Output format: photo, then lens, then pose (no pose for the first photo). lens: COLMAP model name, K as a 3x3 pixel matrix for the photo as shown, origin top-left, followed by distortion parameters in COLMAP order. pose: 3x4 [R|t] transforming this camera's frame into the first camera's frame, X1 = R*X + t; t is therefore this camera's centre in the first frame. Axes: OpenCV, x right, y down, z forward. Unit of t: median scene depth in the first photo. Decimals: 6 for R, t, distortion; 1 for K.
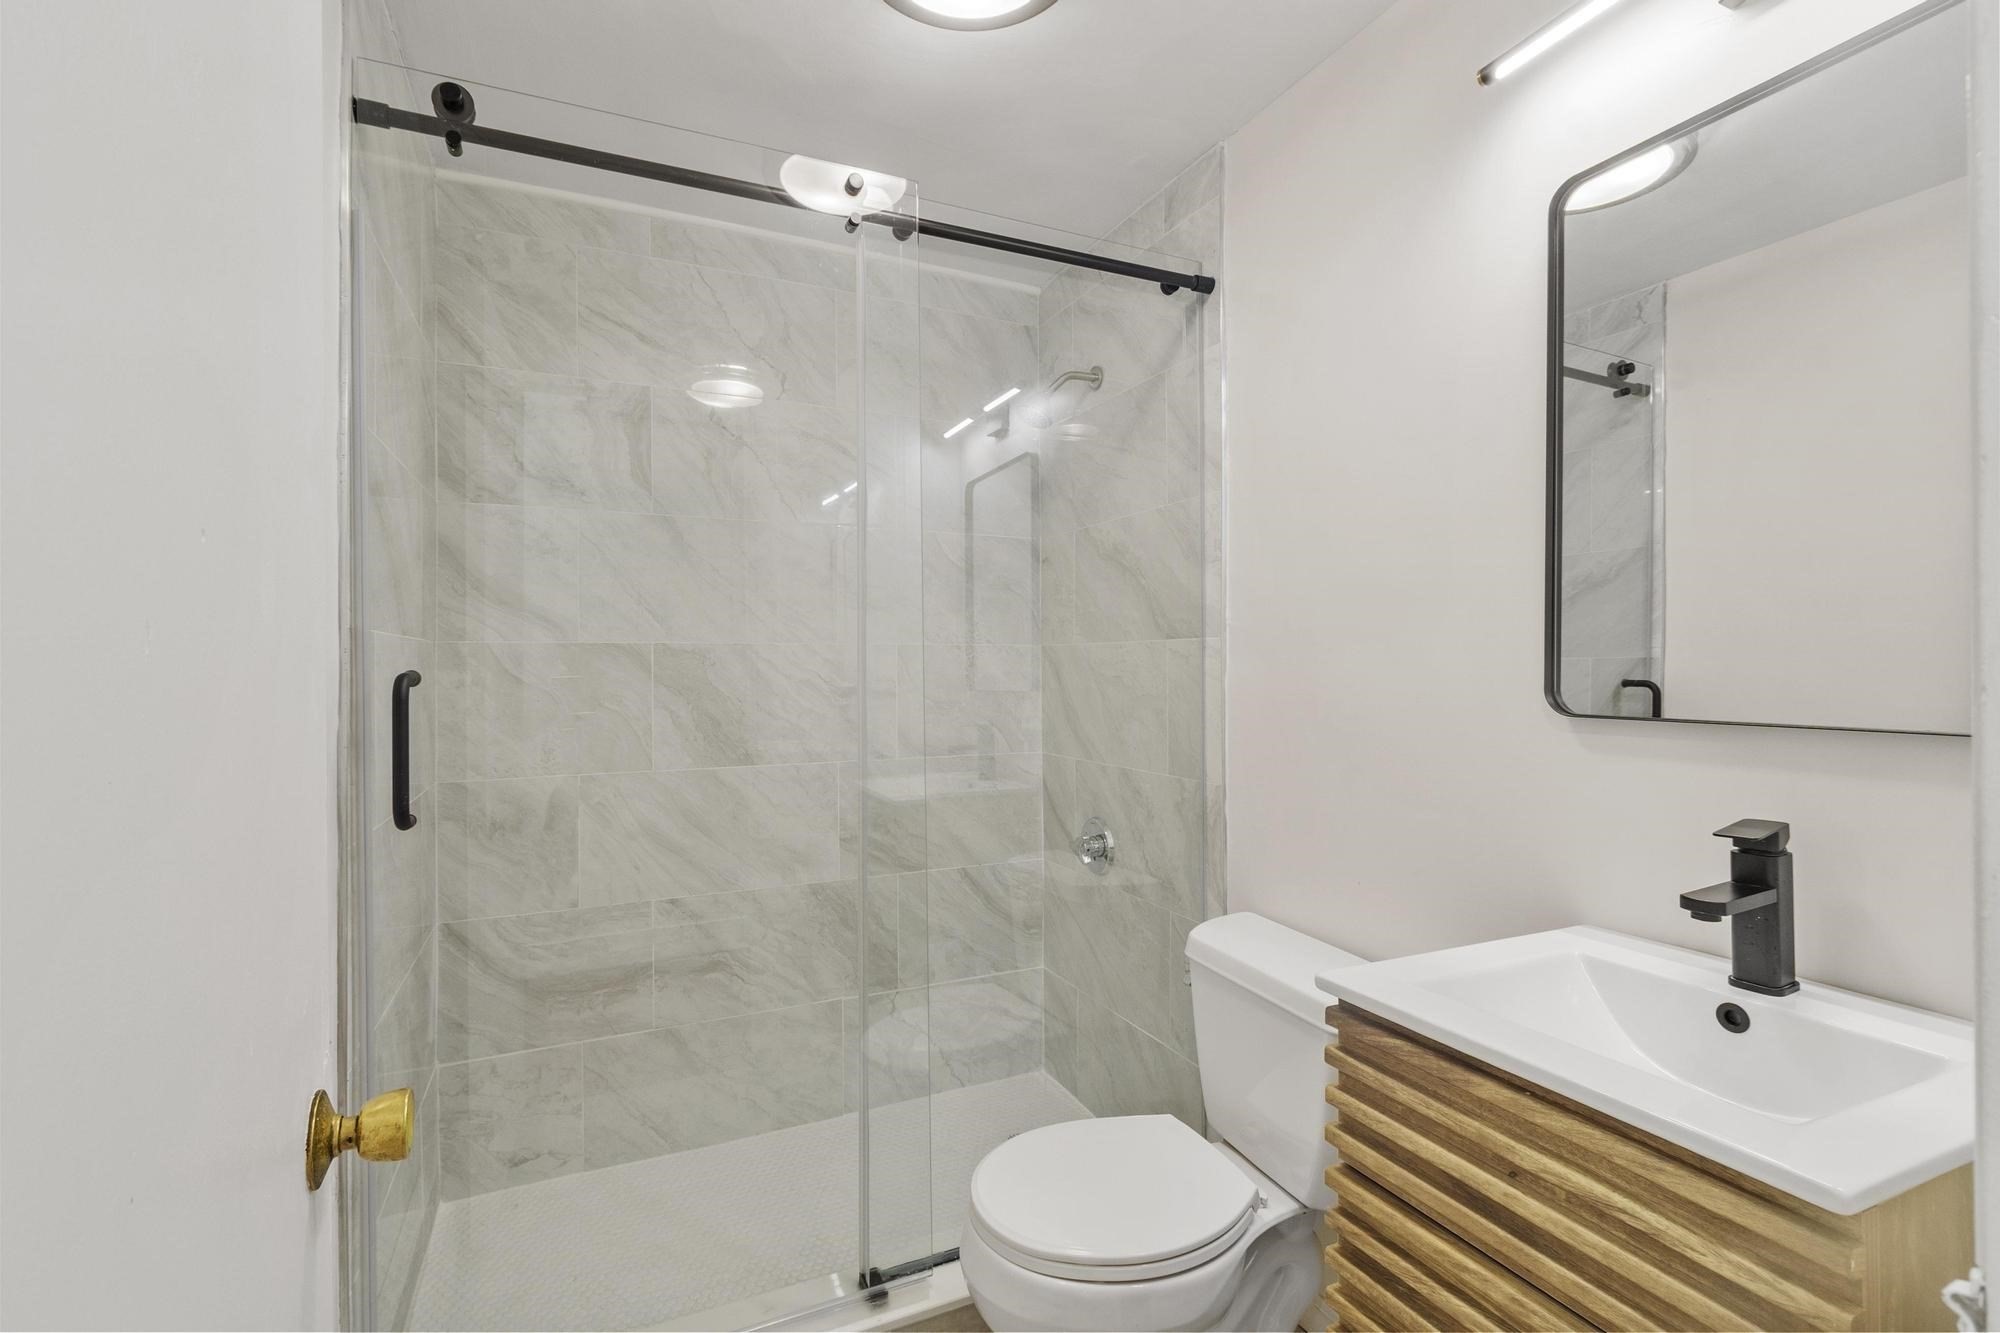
lens RADIAL K [[881.6, 0, 995.9], [0, 881.6, 672.5], [0, 0, 1]] dist [0.007937, -0.001772]
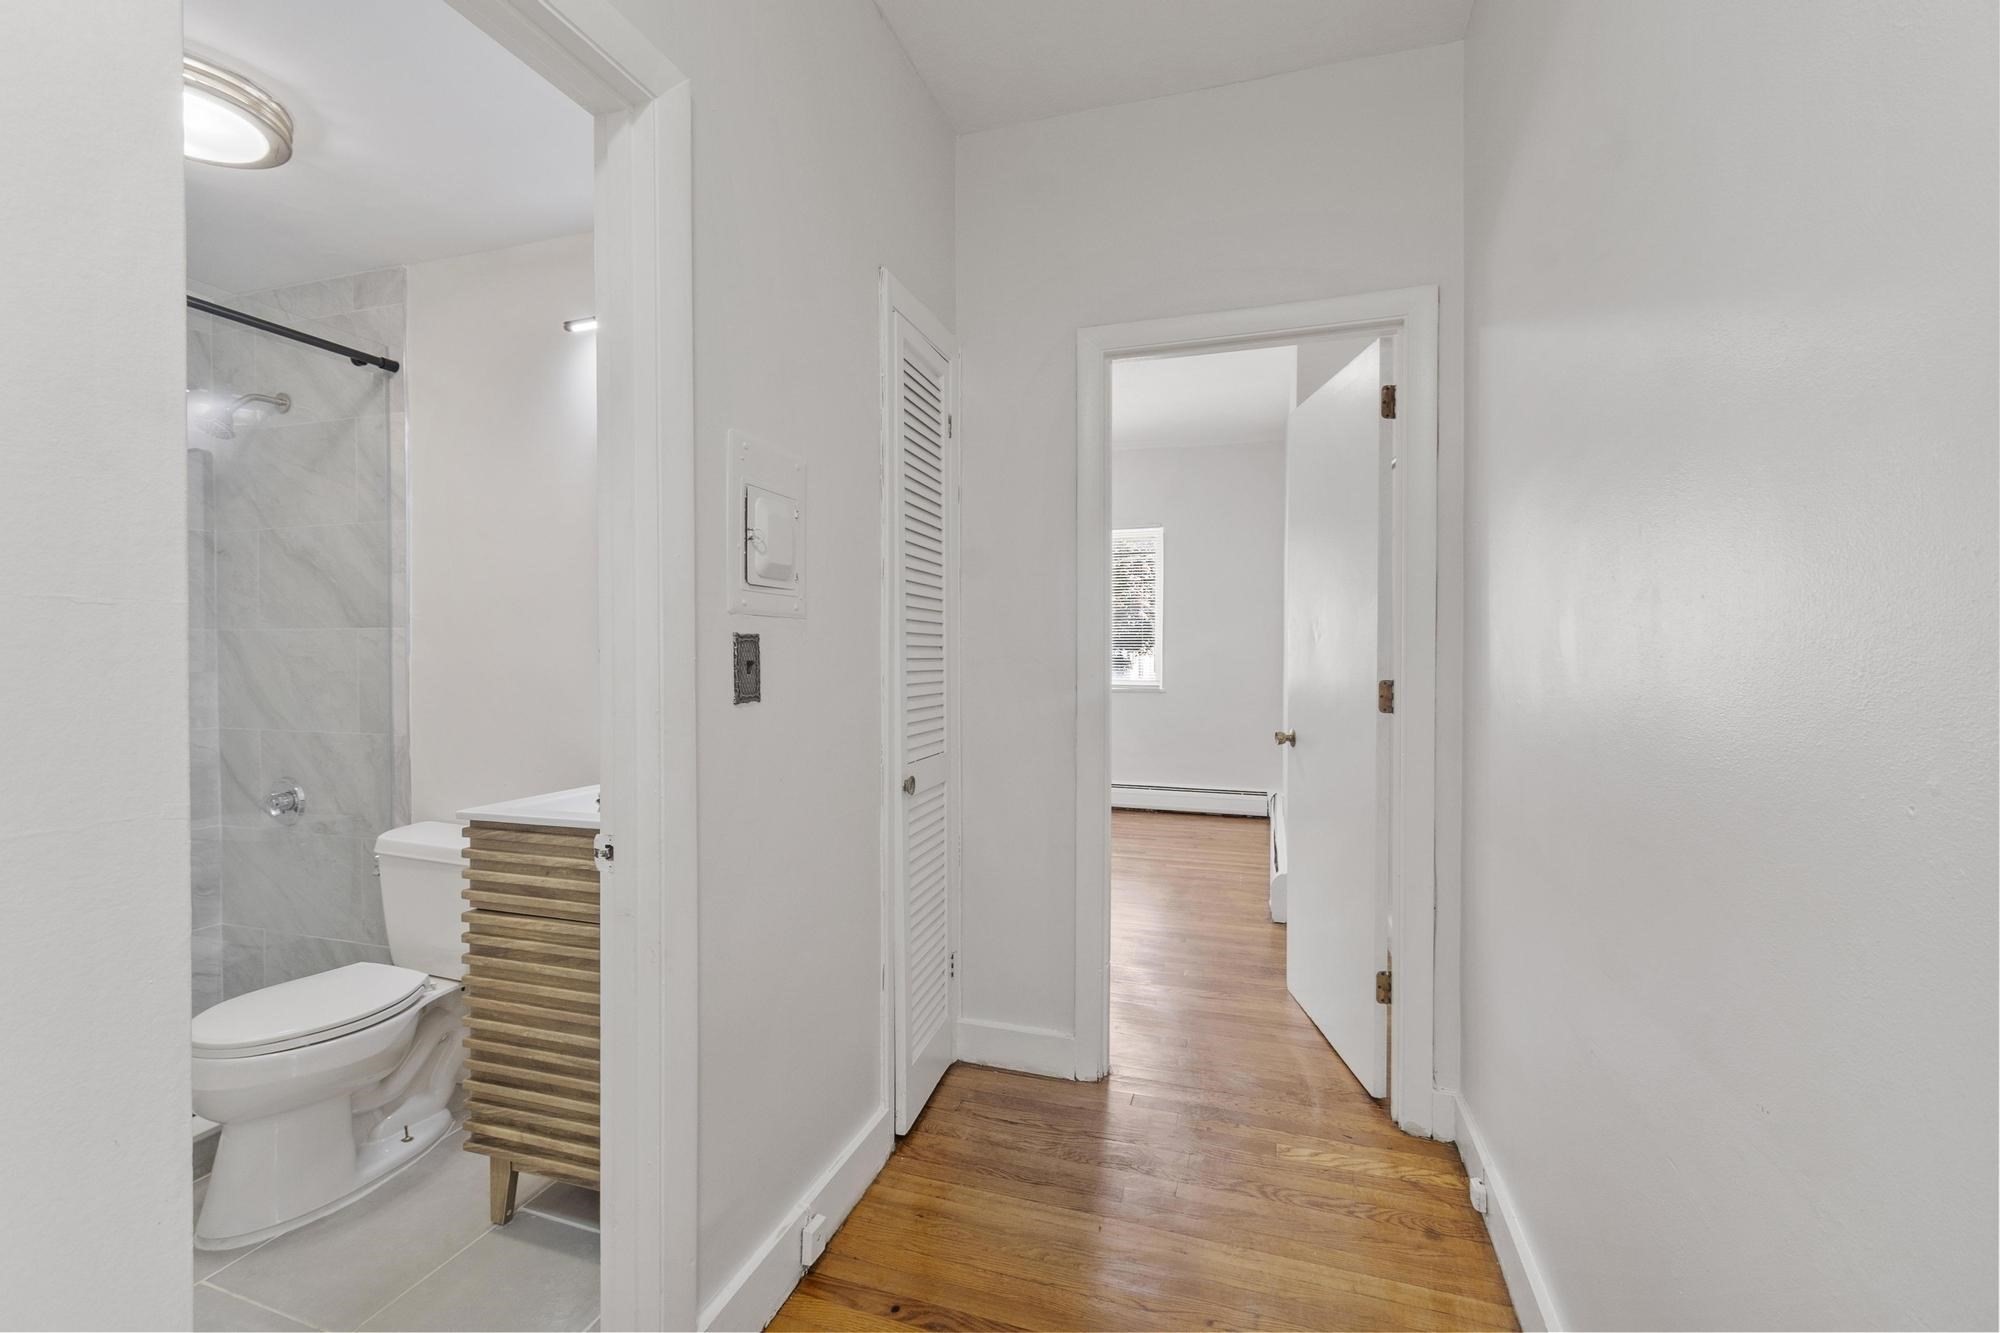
lens RADIAL K [[881.6, 0, 991.1], [0, 881.6, 663.8], [0, 0, 1]] dist [0.007937, -0.001772]
pose [[0.685782, -0.002472, 0.727803, -0.117619], [0.002524, 0.999996, 0.001018, 0.016611], [-0.727803, 0.001139, 0.685785, -0.586323]]
